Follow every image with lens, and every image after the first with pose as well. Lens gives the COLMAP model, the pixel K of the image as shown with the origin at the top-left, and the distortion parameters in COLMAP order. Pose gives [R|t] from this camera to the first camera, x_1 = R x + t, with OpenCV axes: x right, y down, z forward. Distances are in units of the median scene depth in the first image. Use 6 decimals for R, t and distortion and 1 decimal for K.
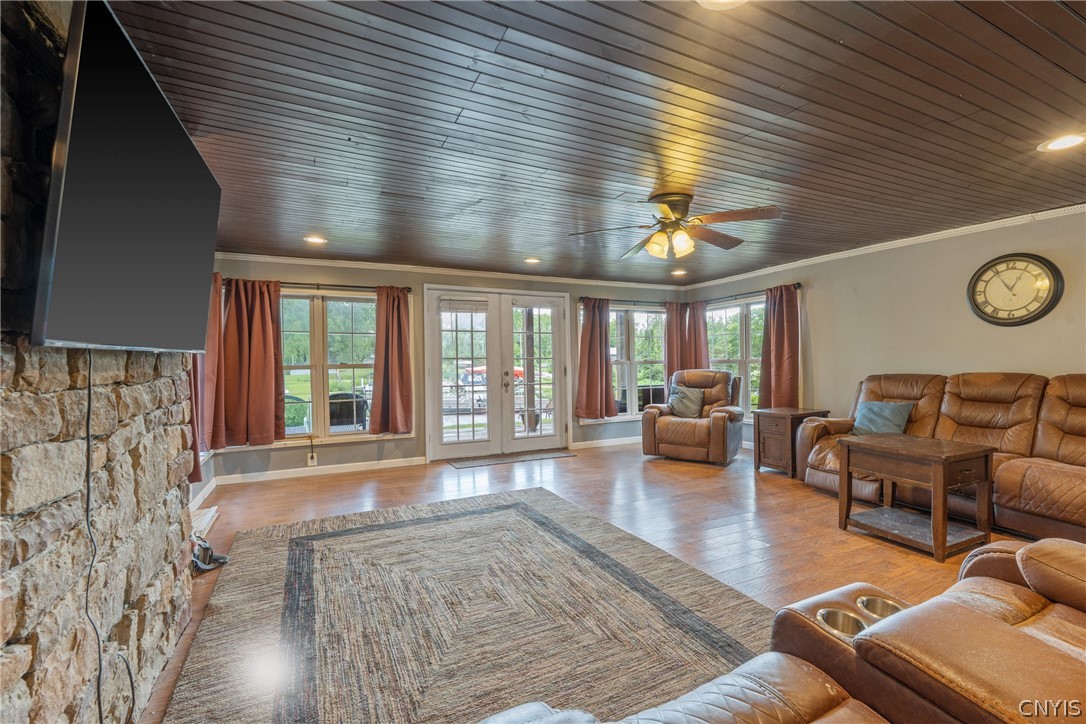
lens RADIAL K [[427.8, 0, 543.0], [0, 427.8, 362.0], [0, 0, 1]] dist [-0.000829, -0.000059]
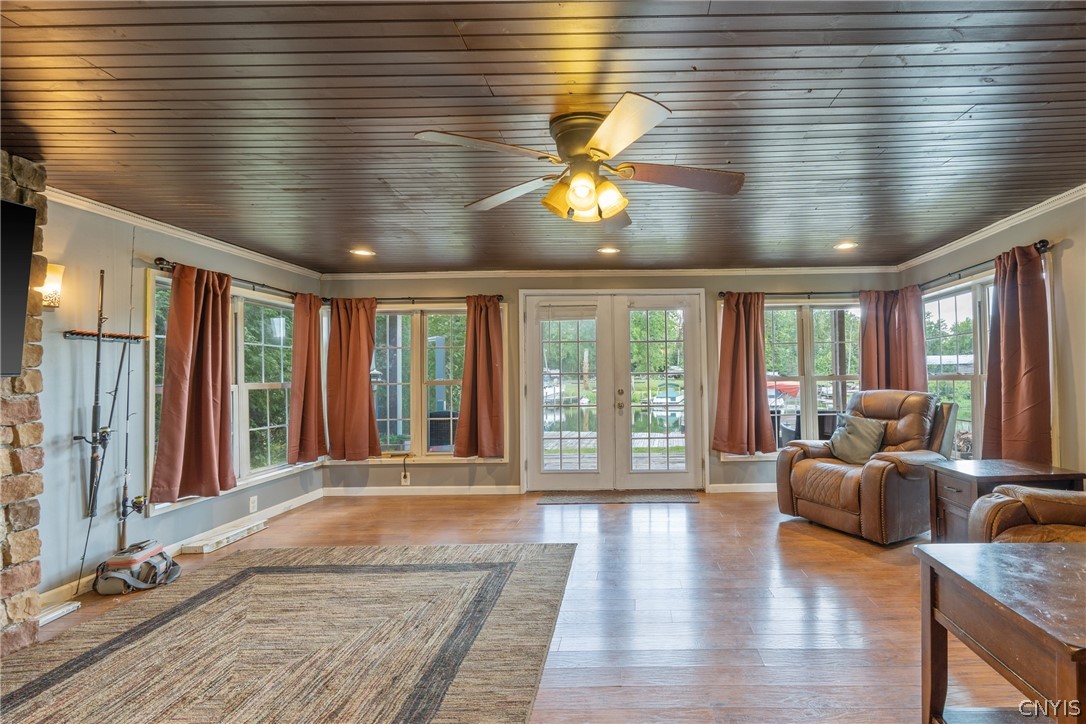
lens RADIAL K [[484.1, 0, 543.0], [0, 484.1, 362.0], [0, 0, 1]] dist [-0.000671, -0.000178]
pose [[0.915575, -0.012363, -0.401958, 0.197848], [0.000773, 0.999580, -0.028983, -0.004609], [0.402147, 0.026226, 0.915199, 0.119431]]
